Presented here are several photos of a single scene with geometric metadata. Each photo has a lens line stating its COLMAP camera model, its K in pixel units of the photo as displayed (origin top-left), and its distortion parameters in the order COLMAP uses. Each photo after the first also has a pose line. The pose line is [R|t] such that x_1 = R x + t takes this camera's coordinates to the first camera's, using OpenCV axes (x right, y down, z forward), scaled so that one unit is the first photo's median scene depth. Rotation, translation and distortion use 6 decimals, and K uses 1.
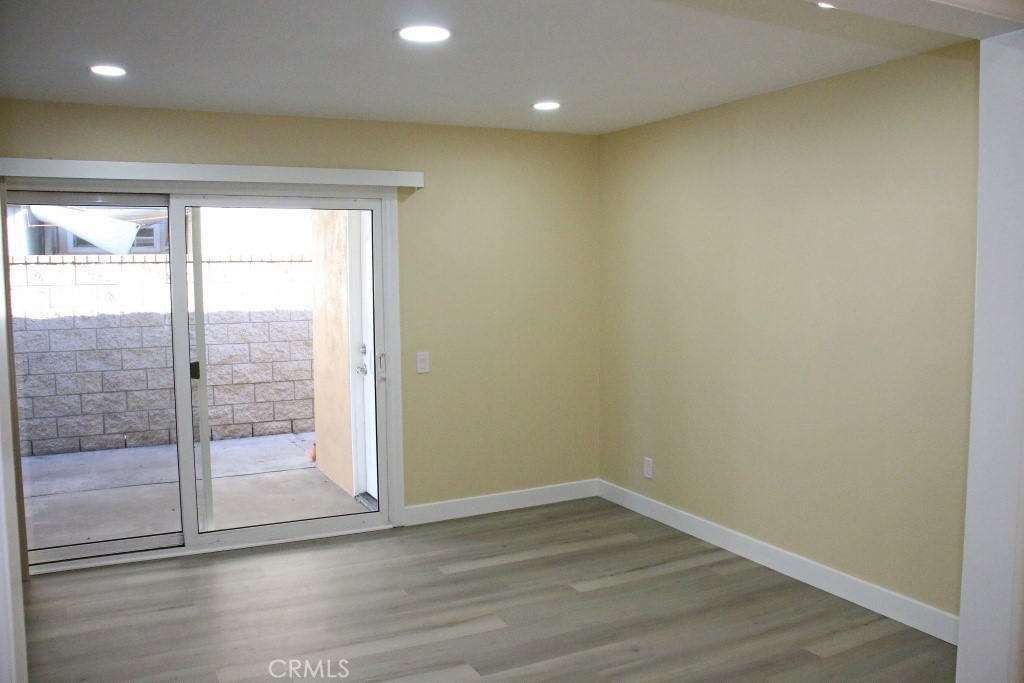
lens RADIAL K [[839.5, 0, 512.0], [0, 839.5, 341.5], [0, 0, 1]] dist [-0.158025, 0.003477]
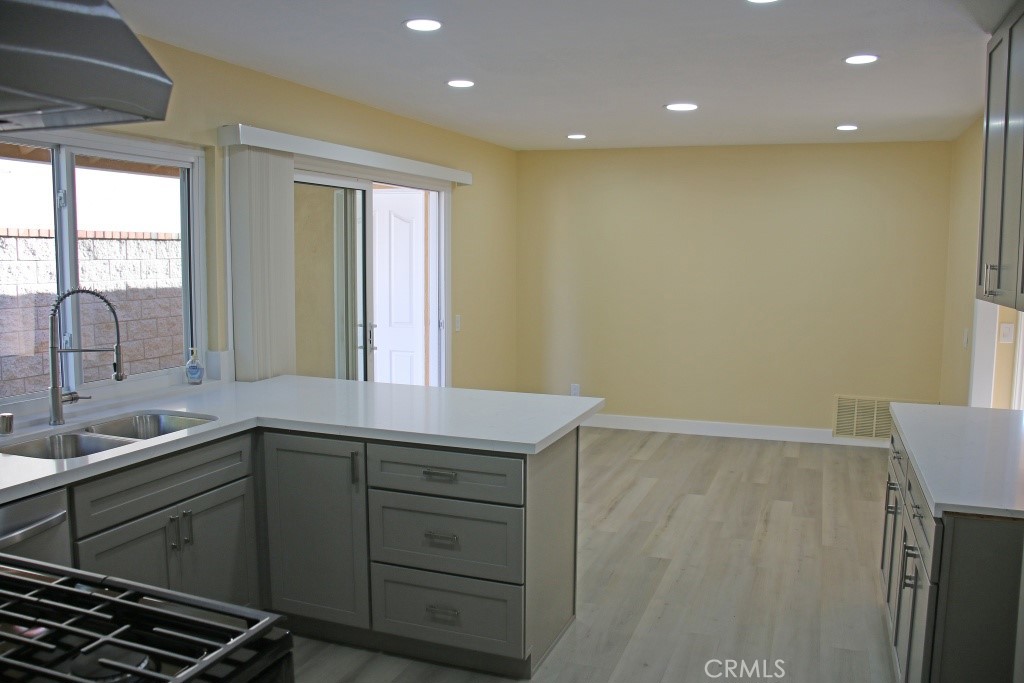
lens RADIAL K [[839.5, 0, 512.0], [0, 839.5, 341.5], [0, 0, 1]] dist [-0.158025, 0.003477]
pose [[0.731263, -0.055978, 0.679795, -0.942961], [0.043214, 0.998427, 0.035730, 0.011426], [-0.680725, 0.003249, 0.732532, 0.020506]]
